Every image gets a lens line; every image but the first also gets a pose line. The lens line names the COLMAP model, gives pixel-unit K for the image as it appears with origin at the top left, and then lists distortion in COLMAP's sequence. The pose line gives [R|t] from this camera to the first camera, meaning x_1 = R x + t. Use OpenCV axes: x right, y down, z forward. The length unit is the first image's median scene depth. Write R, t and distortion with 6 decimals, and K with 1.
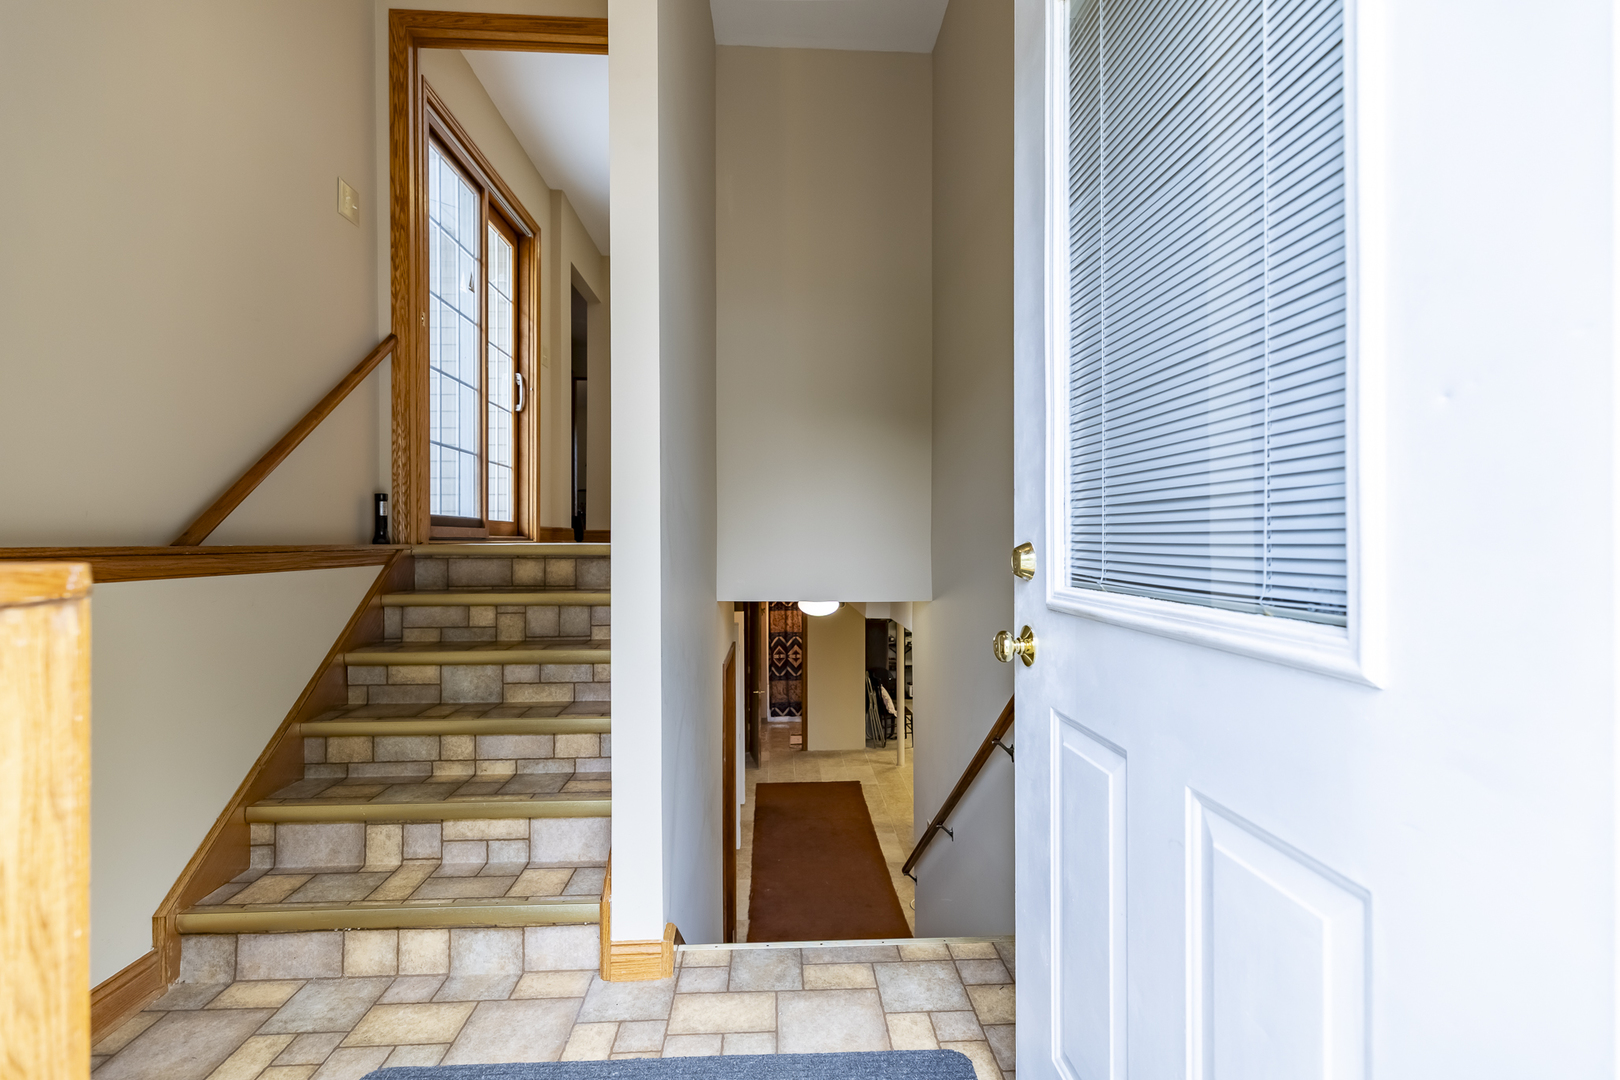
lens RADIAL K [[722.0, 0, 806.2], [0, 722.0, 538.5], [0, 0, 1]] dist [0.007843, -0.002942]
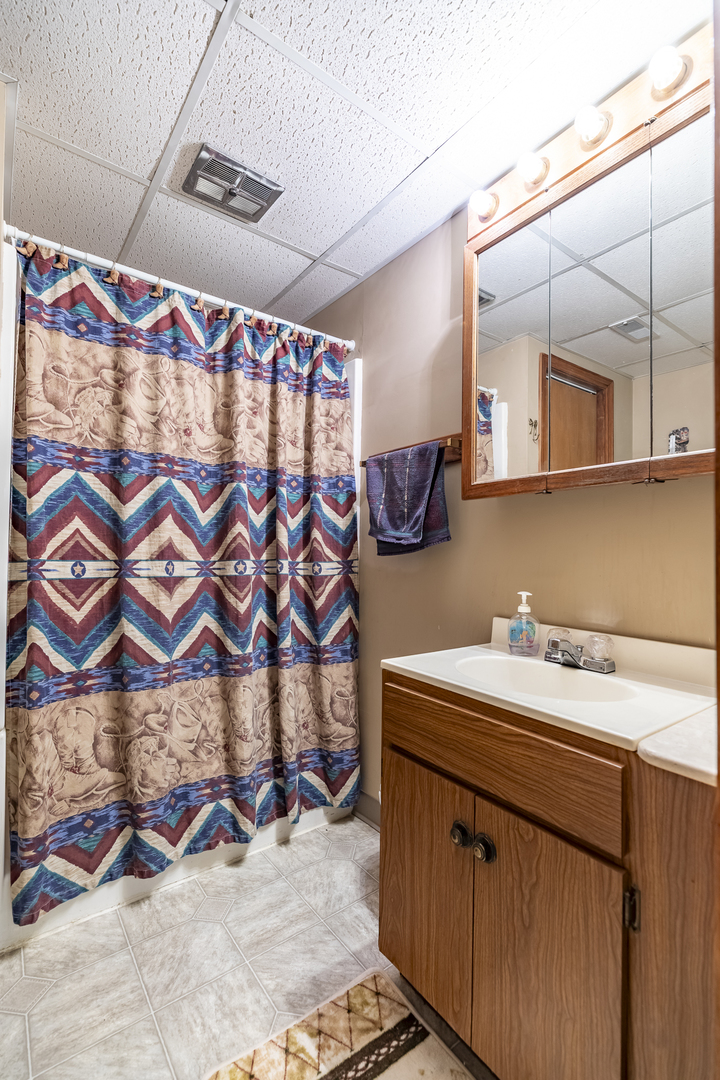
lens RADIAL K [[481.3, 0, 362.0], [0, 481.3, 540.0], [0, 0, 1]] dist [0.007843, -0.002942]
pose [[0.838232, 0.030091, 0.544484, -0.043675], [-0.018169, 0.999463, -0.027264, 0.157321], [-0.545012, 0.012961, 0.838328, 0.850310]]
